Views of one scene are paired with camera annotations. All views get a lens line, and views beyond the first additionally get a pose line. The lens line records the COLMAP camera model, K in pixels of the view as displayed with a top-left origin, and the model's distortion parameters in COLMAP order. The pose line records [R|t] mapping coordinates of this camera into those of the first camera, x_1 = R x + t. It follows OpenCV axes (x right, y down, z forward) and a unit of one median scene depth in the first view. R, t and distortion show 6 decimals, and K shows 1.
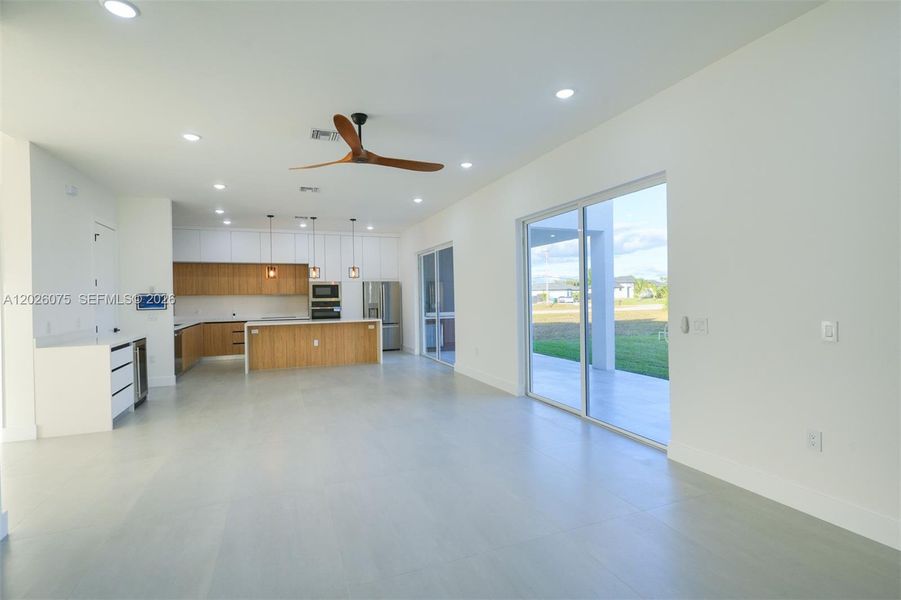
lens RADIAL K [[427.7, 0, 450.5], [0, 427.7, 300.0], [0, 0, 1]] dist [-0.006179, 0.000189]
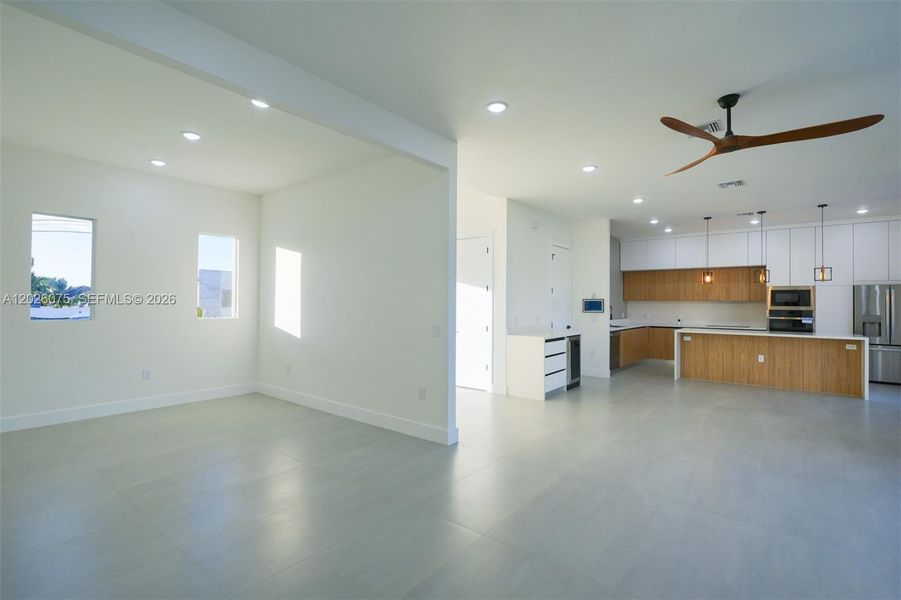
lens RADIAL K [[430.5, 0, 450.5], [0, 430.5, 300.0], [0, 0, 1]] dist [0.005826, 0.000512]
pose [[0.496229, 0.011620, -0.868114, 0.110341], [-0.021730, 0.999763, 0.000961, -0.003147], [0.867920, 0.018387, 0.496364, 0.030541]]
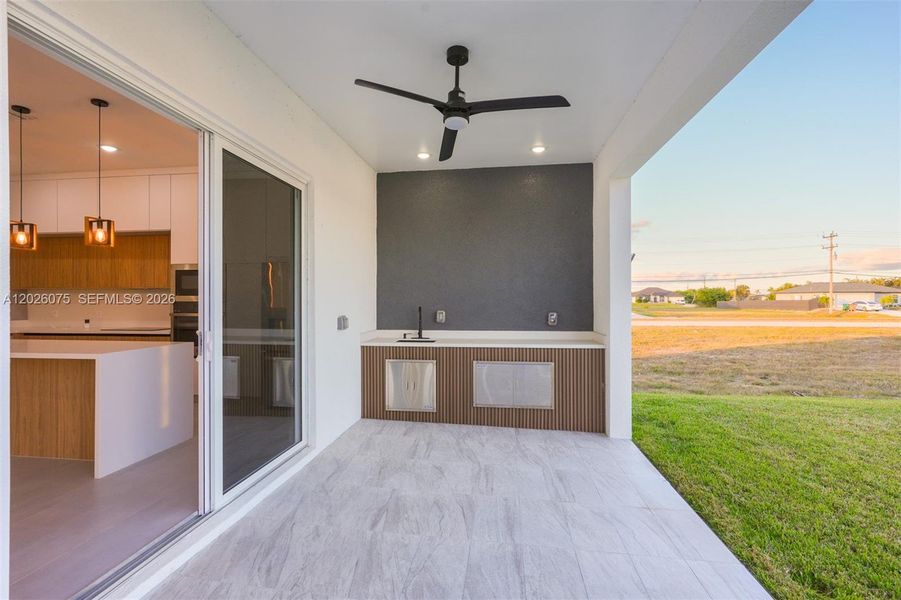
lens RADIAL K [[427.7, 0, 450.5], [0, 427.7, 300.0], [0, 0, 1]] dist [-0.006179, 0.000189]
pose [[0.869097, 0.016220, -0.494375, 0.248280], [-0.017681, 0.999842, 0.001721, -0.005946], [0.494325, 0.007246, 0.869247, 0.760940]]
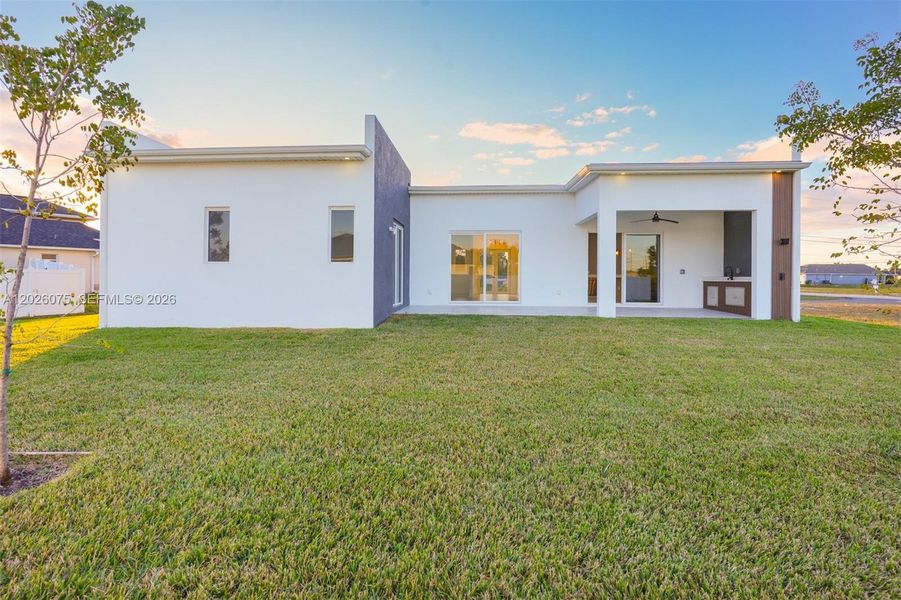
lens RADIAL K [[437.1, 0, 448.6], [0, 437.1, 279.6], [0, 0, 1]] dist [-0.006515, 0.012305]
pose [[-0.441552, 0.016611, -0.897082, 1.597756], [-0.007748, 0.999721, 0.022325, 0.021974], [0.897202, 0.016808, -0.441300, 1.051237]]
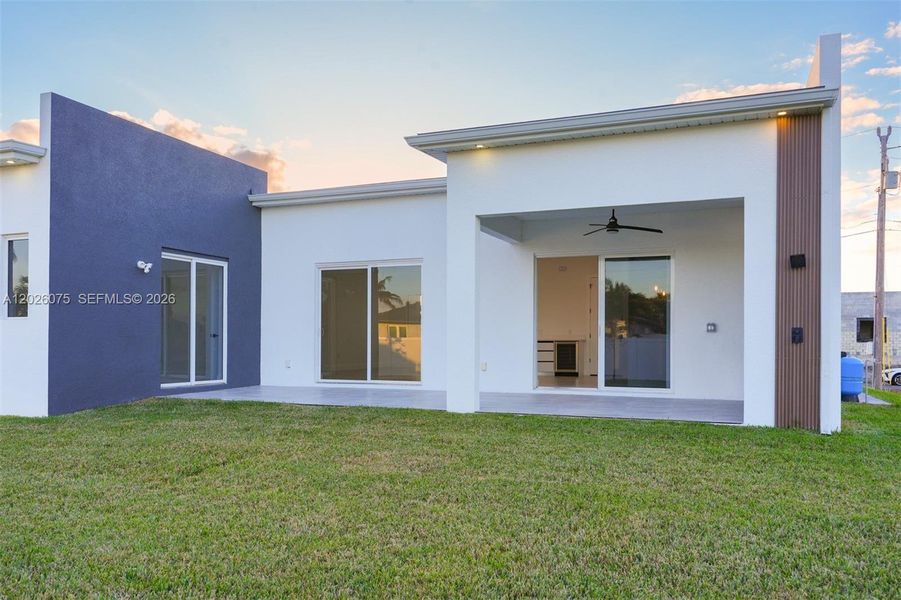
lens RADIAL K [[700.0, 0, 447.0], [0, 700.0, 347.5], [0, 0, 1]] dist [-0.043683, -0.000909]
pose [[-0.697204, 0.015983, -0.716694, 1.091493], [-0.001482, 0.999717, 0.023737, 0.028054], [0.716871, 0.017612, -0.696983, 1.619564]]
